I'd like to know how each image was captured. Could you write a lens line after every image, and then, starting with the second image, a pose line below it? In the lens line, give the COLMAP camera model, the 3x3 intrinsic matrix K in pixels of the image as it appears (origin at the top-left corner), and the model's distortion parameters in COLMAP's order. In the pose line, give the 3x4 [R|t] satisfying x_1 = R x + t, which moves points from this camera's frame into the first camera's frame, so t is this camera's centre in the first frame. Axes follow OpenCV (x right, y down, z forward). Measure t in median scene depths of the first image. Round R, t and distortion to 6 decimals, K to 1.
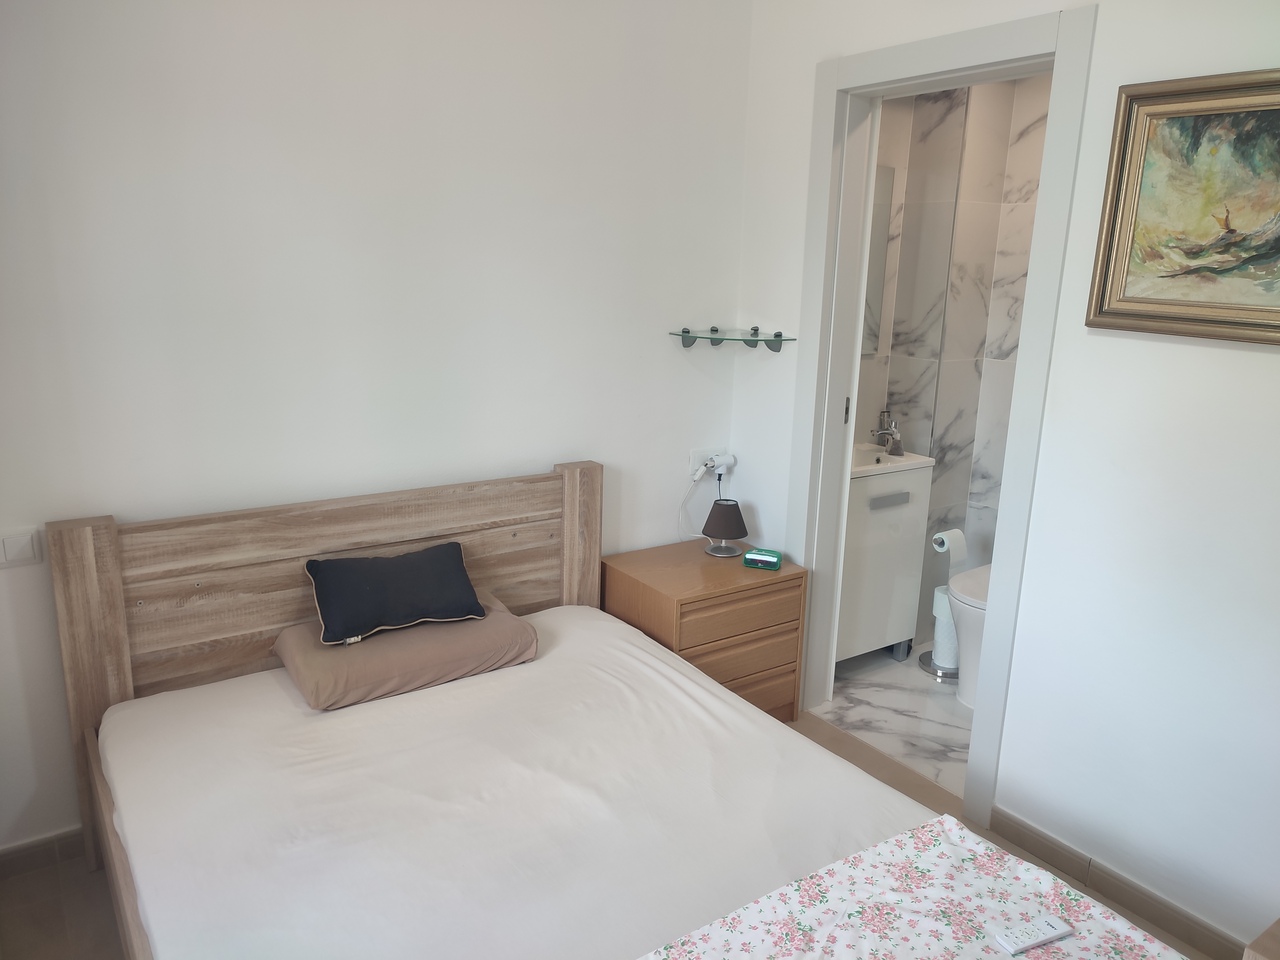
lens RADIAL K [[937.2, 0, 639.9], [0, 937.2, 470.0], [0, 0, 1]] dist [0.013367, -0.014073]
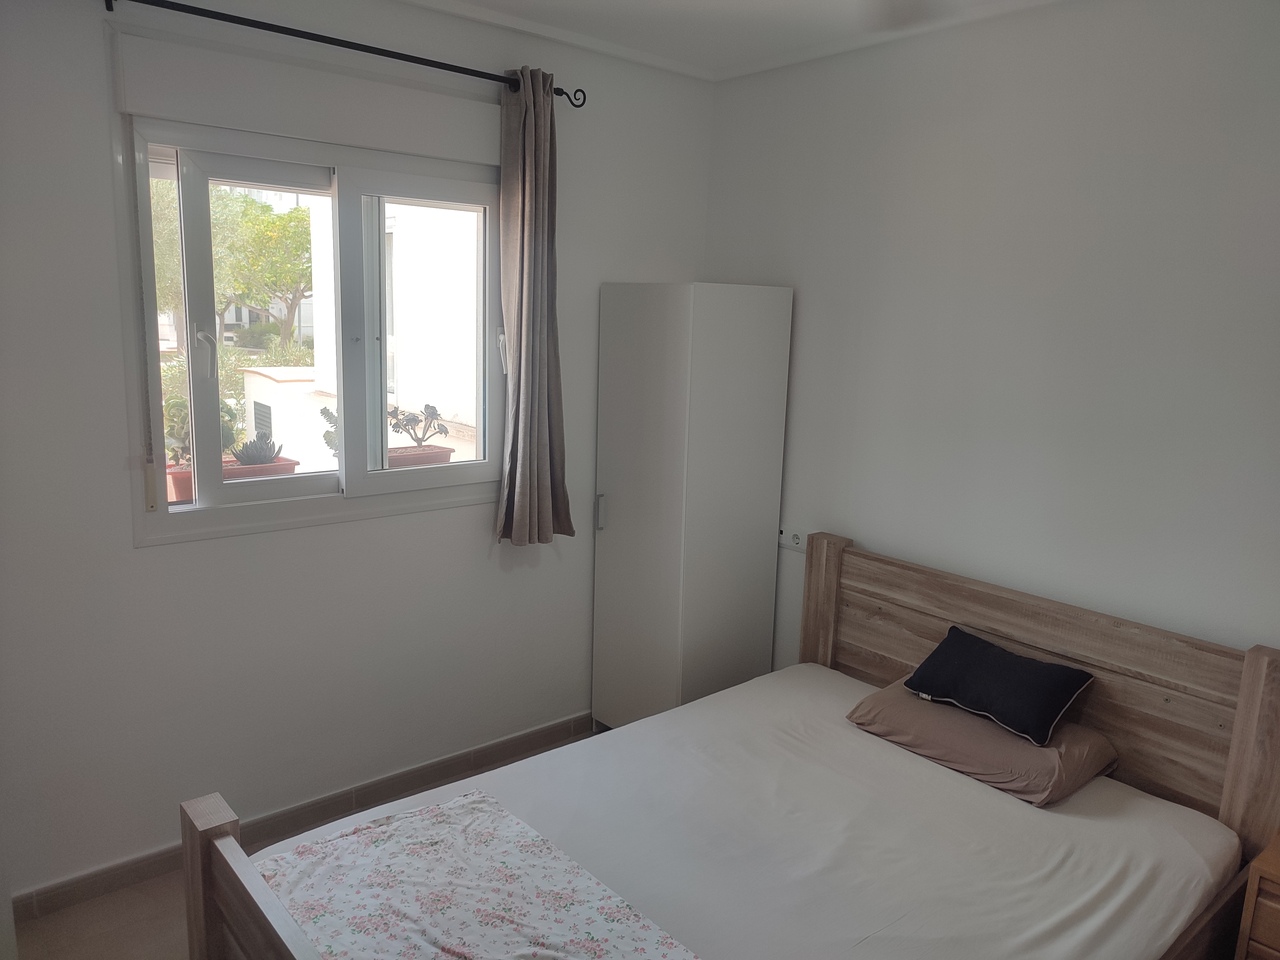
lens RADIAL K [[937.2, 0, 648.4], [0, 937.2, 489.3], [0, 0, 1]] dist [0.013367, -0.014073]
pose [[0.095711, 0.164359, -0.981746, 1.186737], [-0.254001, 0.957657, 0.135563, -0.208324], [0.962457, 0.236390, 0.133406, 0.729438]]
